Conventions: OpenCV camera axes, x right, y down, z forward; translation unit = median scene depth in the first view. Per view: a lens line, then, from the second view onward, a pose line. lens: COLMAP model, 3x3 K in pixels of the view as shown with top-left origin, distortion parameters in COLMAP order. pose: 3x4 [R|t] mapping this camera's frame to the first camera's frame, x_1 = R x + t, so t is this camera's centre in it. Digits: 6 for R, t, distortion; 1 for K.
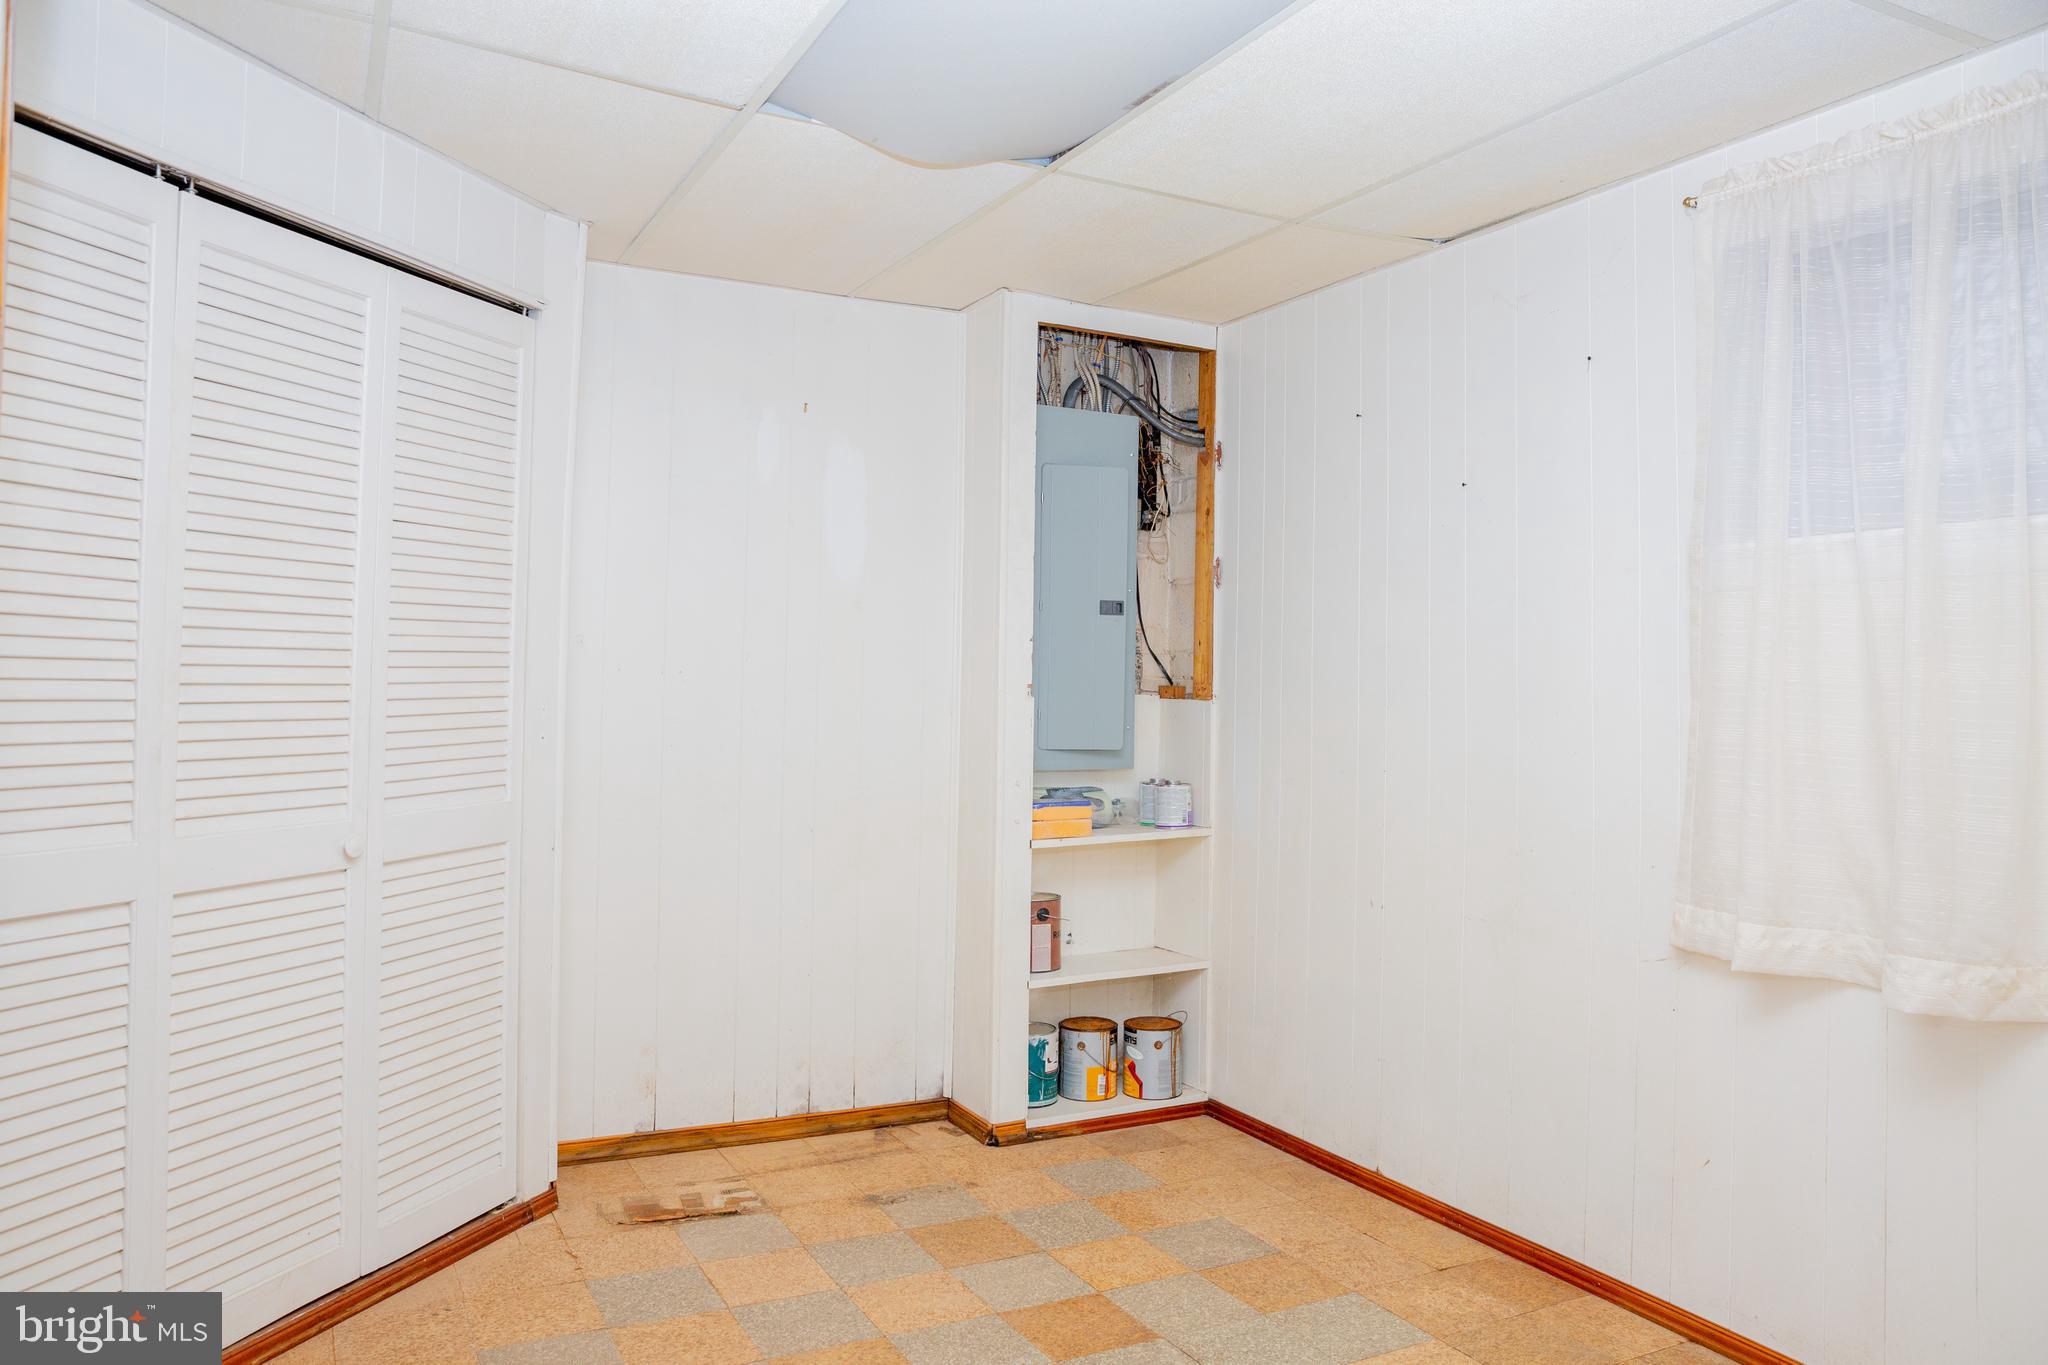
lens RADIAL K [[1436.7, 0, 1015.1], [0, 1436.7, 634.2], [0, 0, 1]] dist [-0.108158, 0.076187]
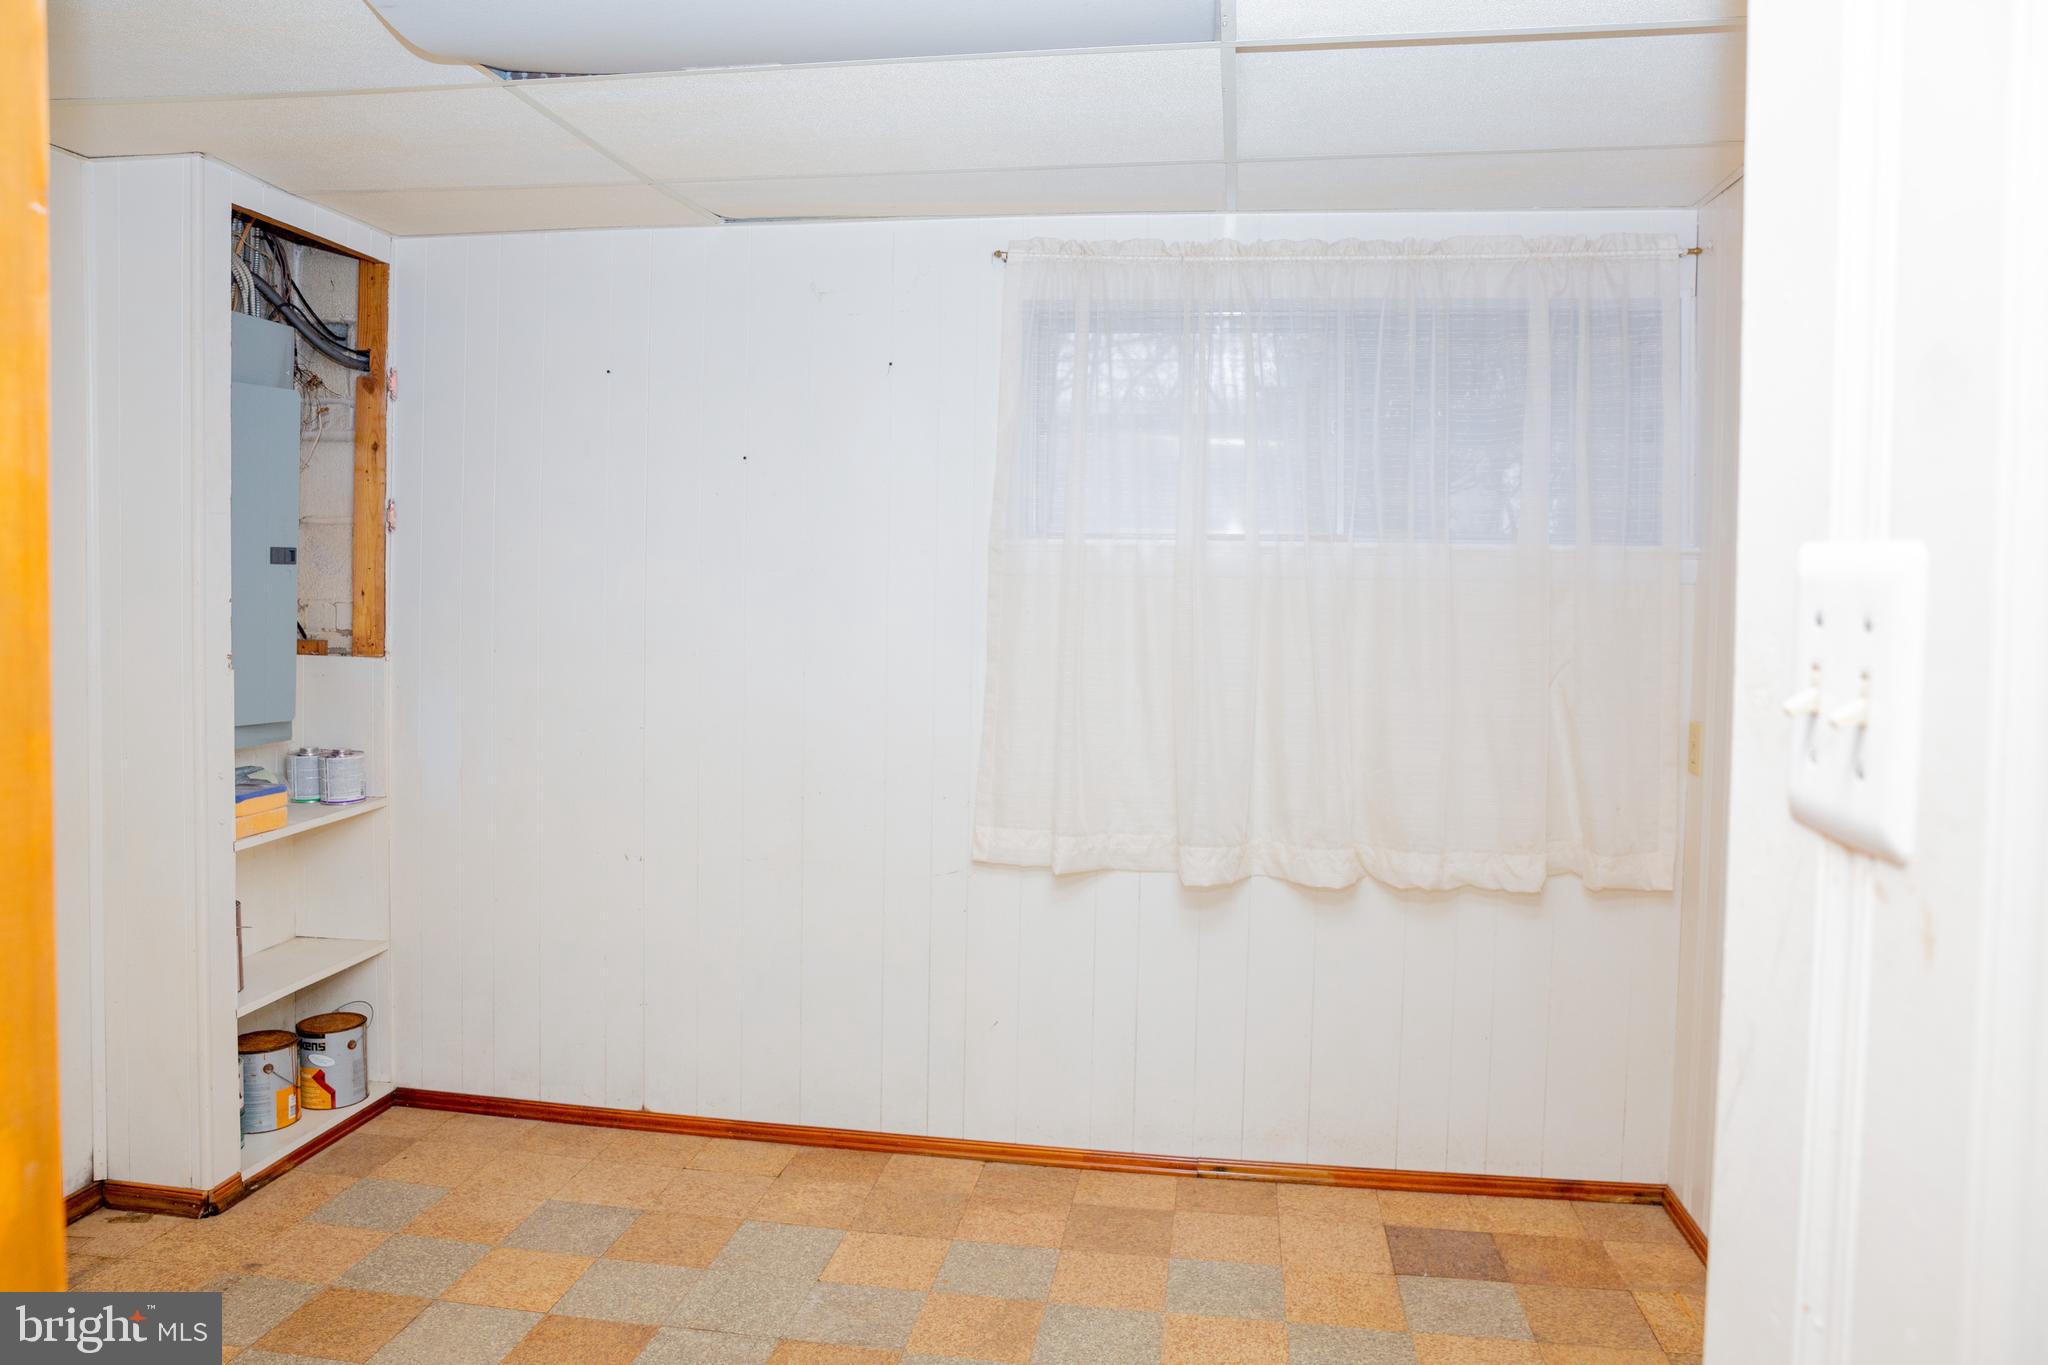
lens RADIAL K [[1436.7, 0, 1015.1], [0, 1436.7, 634.2], [0, 0, 1]] dist [-0.108158, 0.076187]
pose [[0.588137, -0.040027, 0.807770, -0.355791], [-0.034675, 0.996608, 0.074631, -0.049848], [-0.808018, -0.071903, 0.584754, 0.164314]]
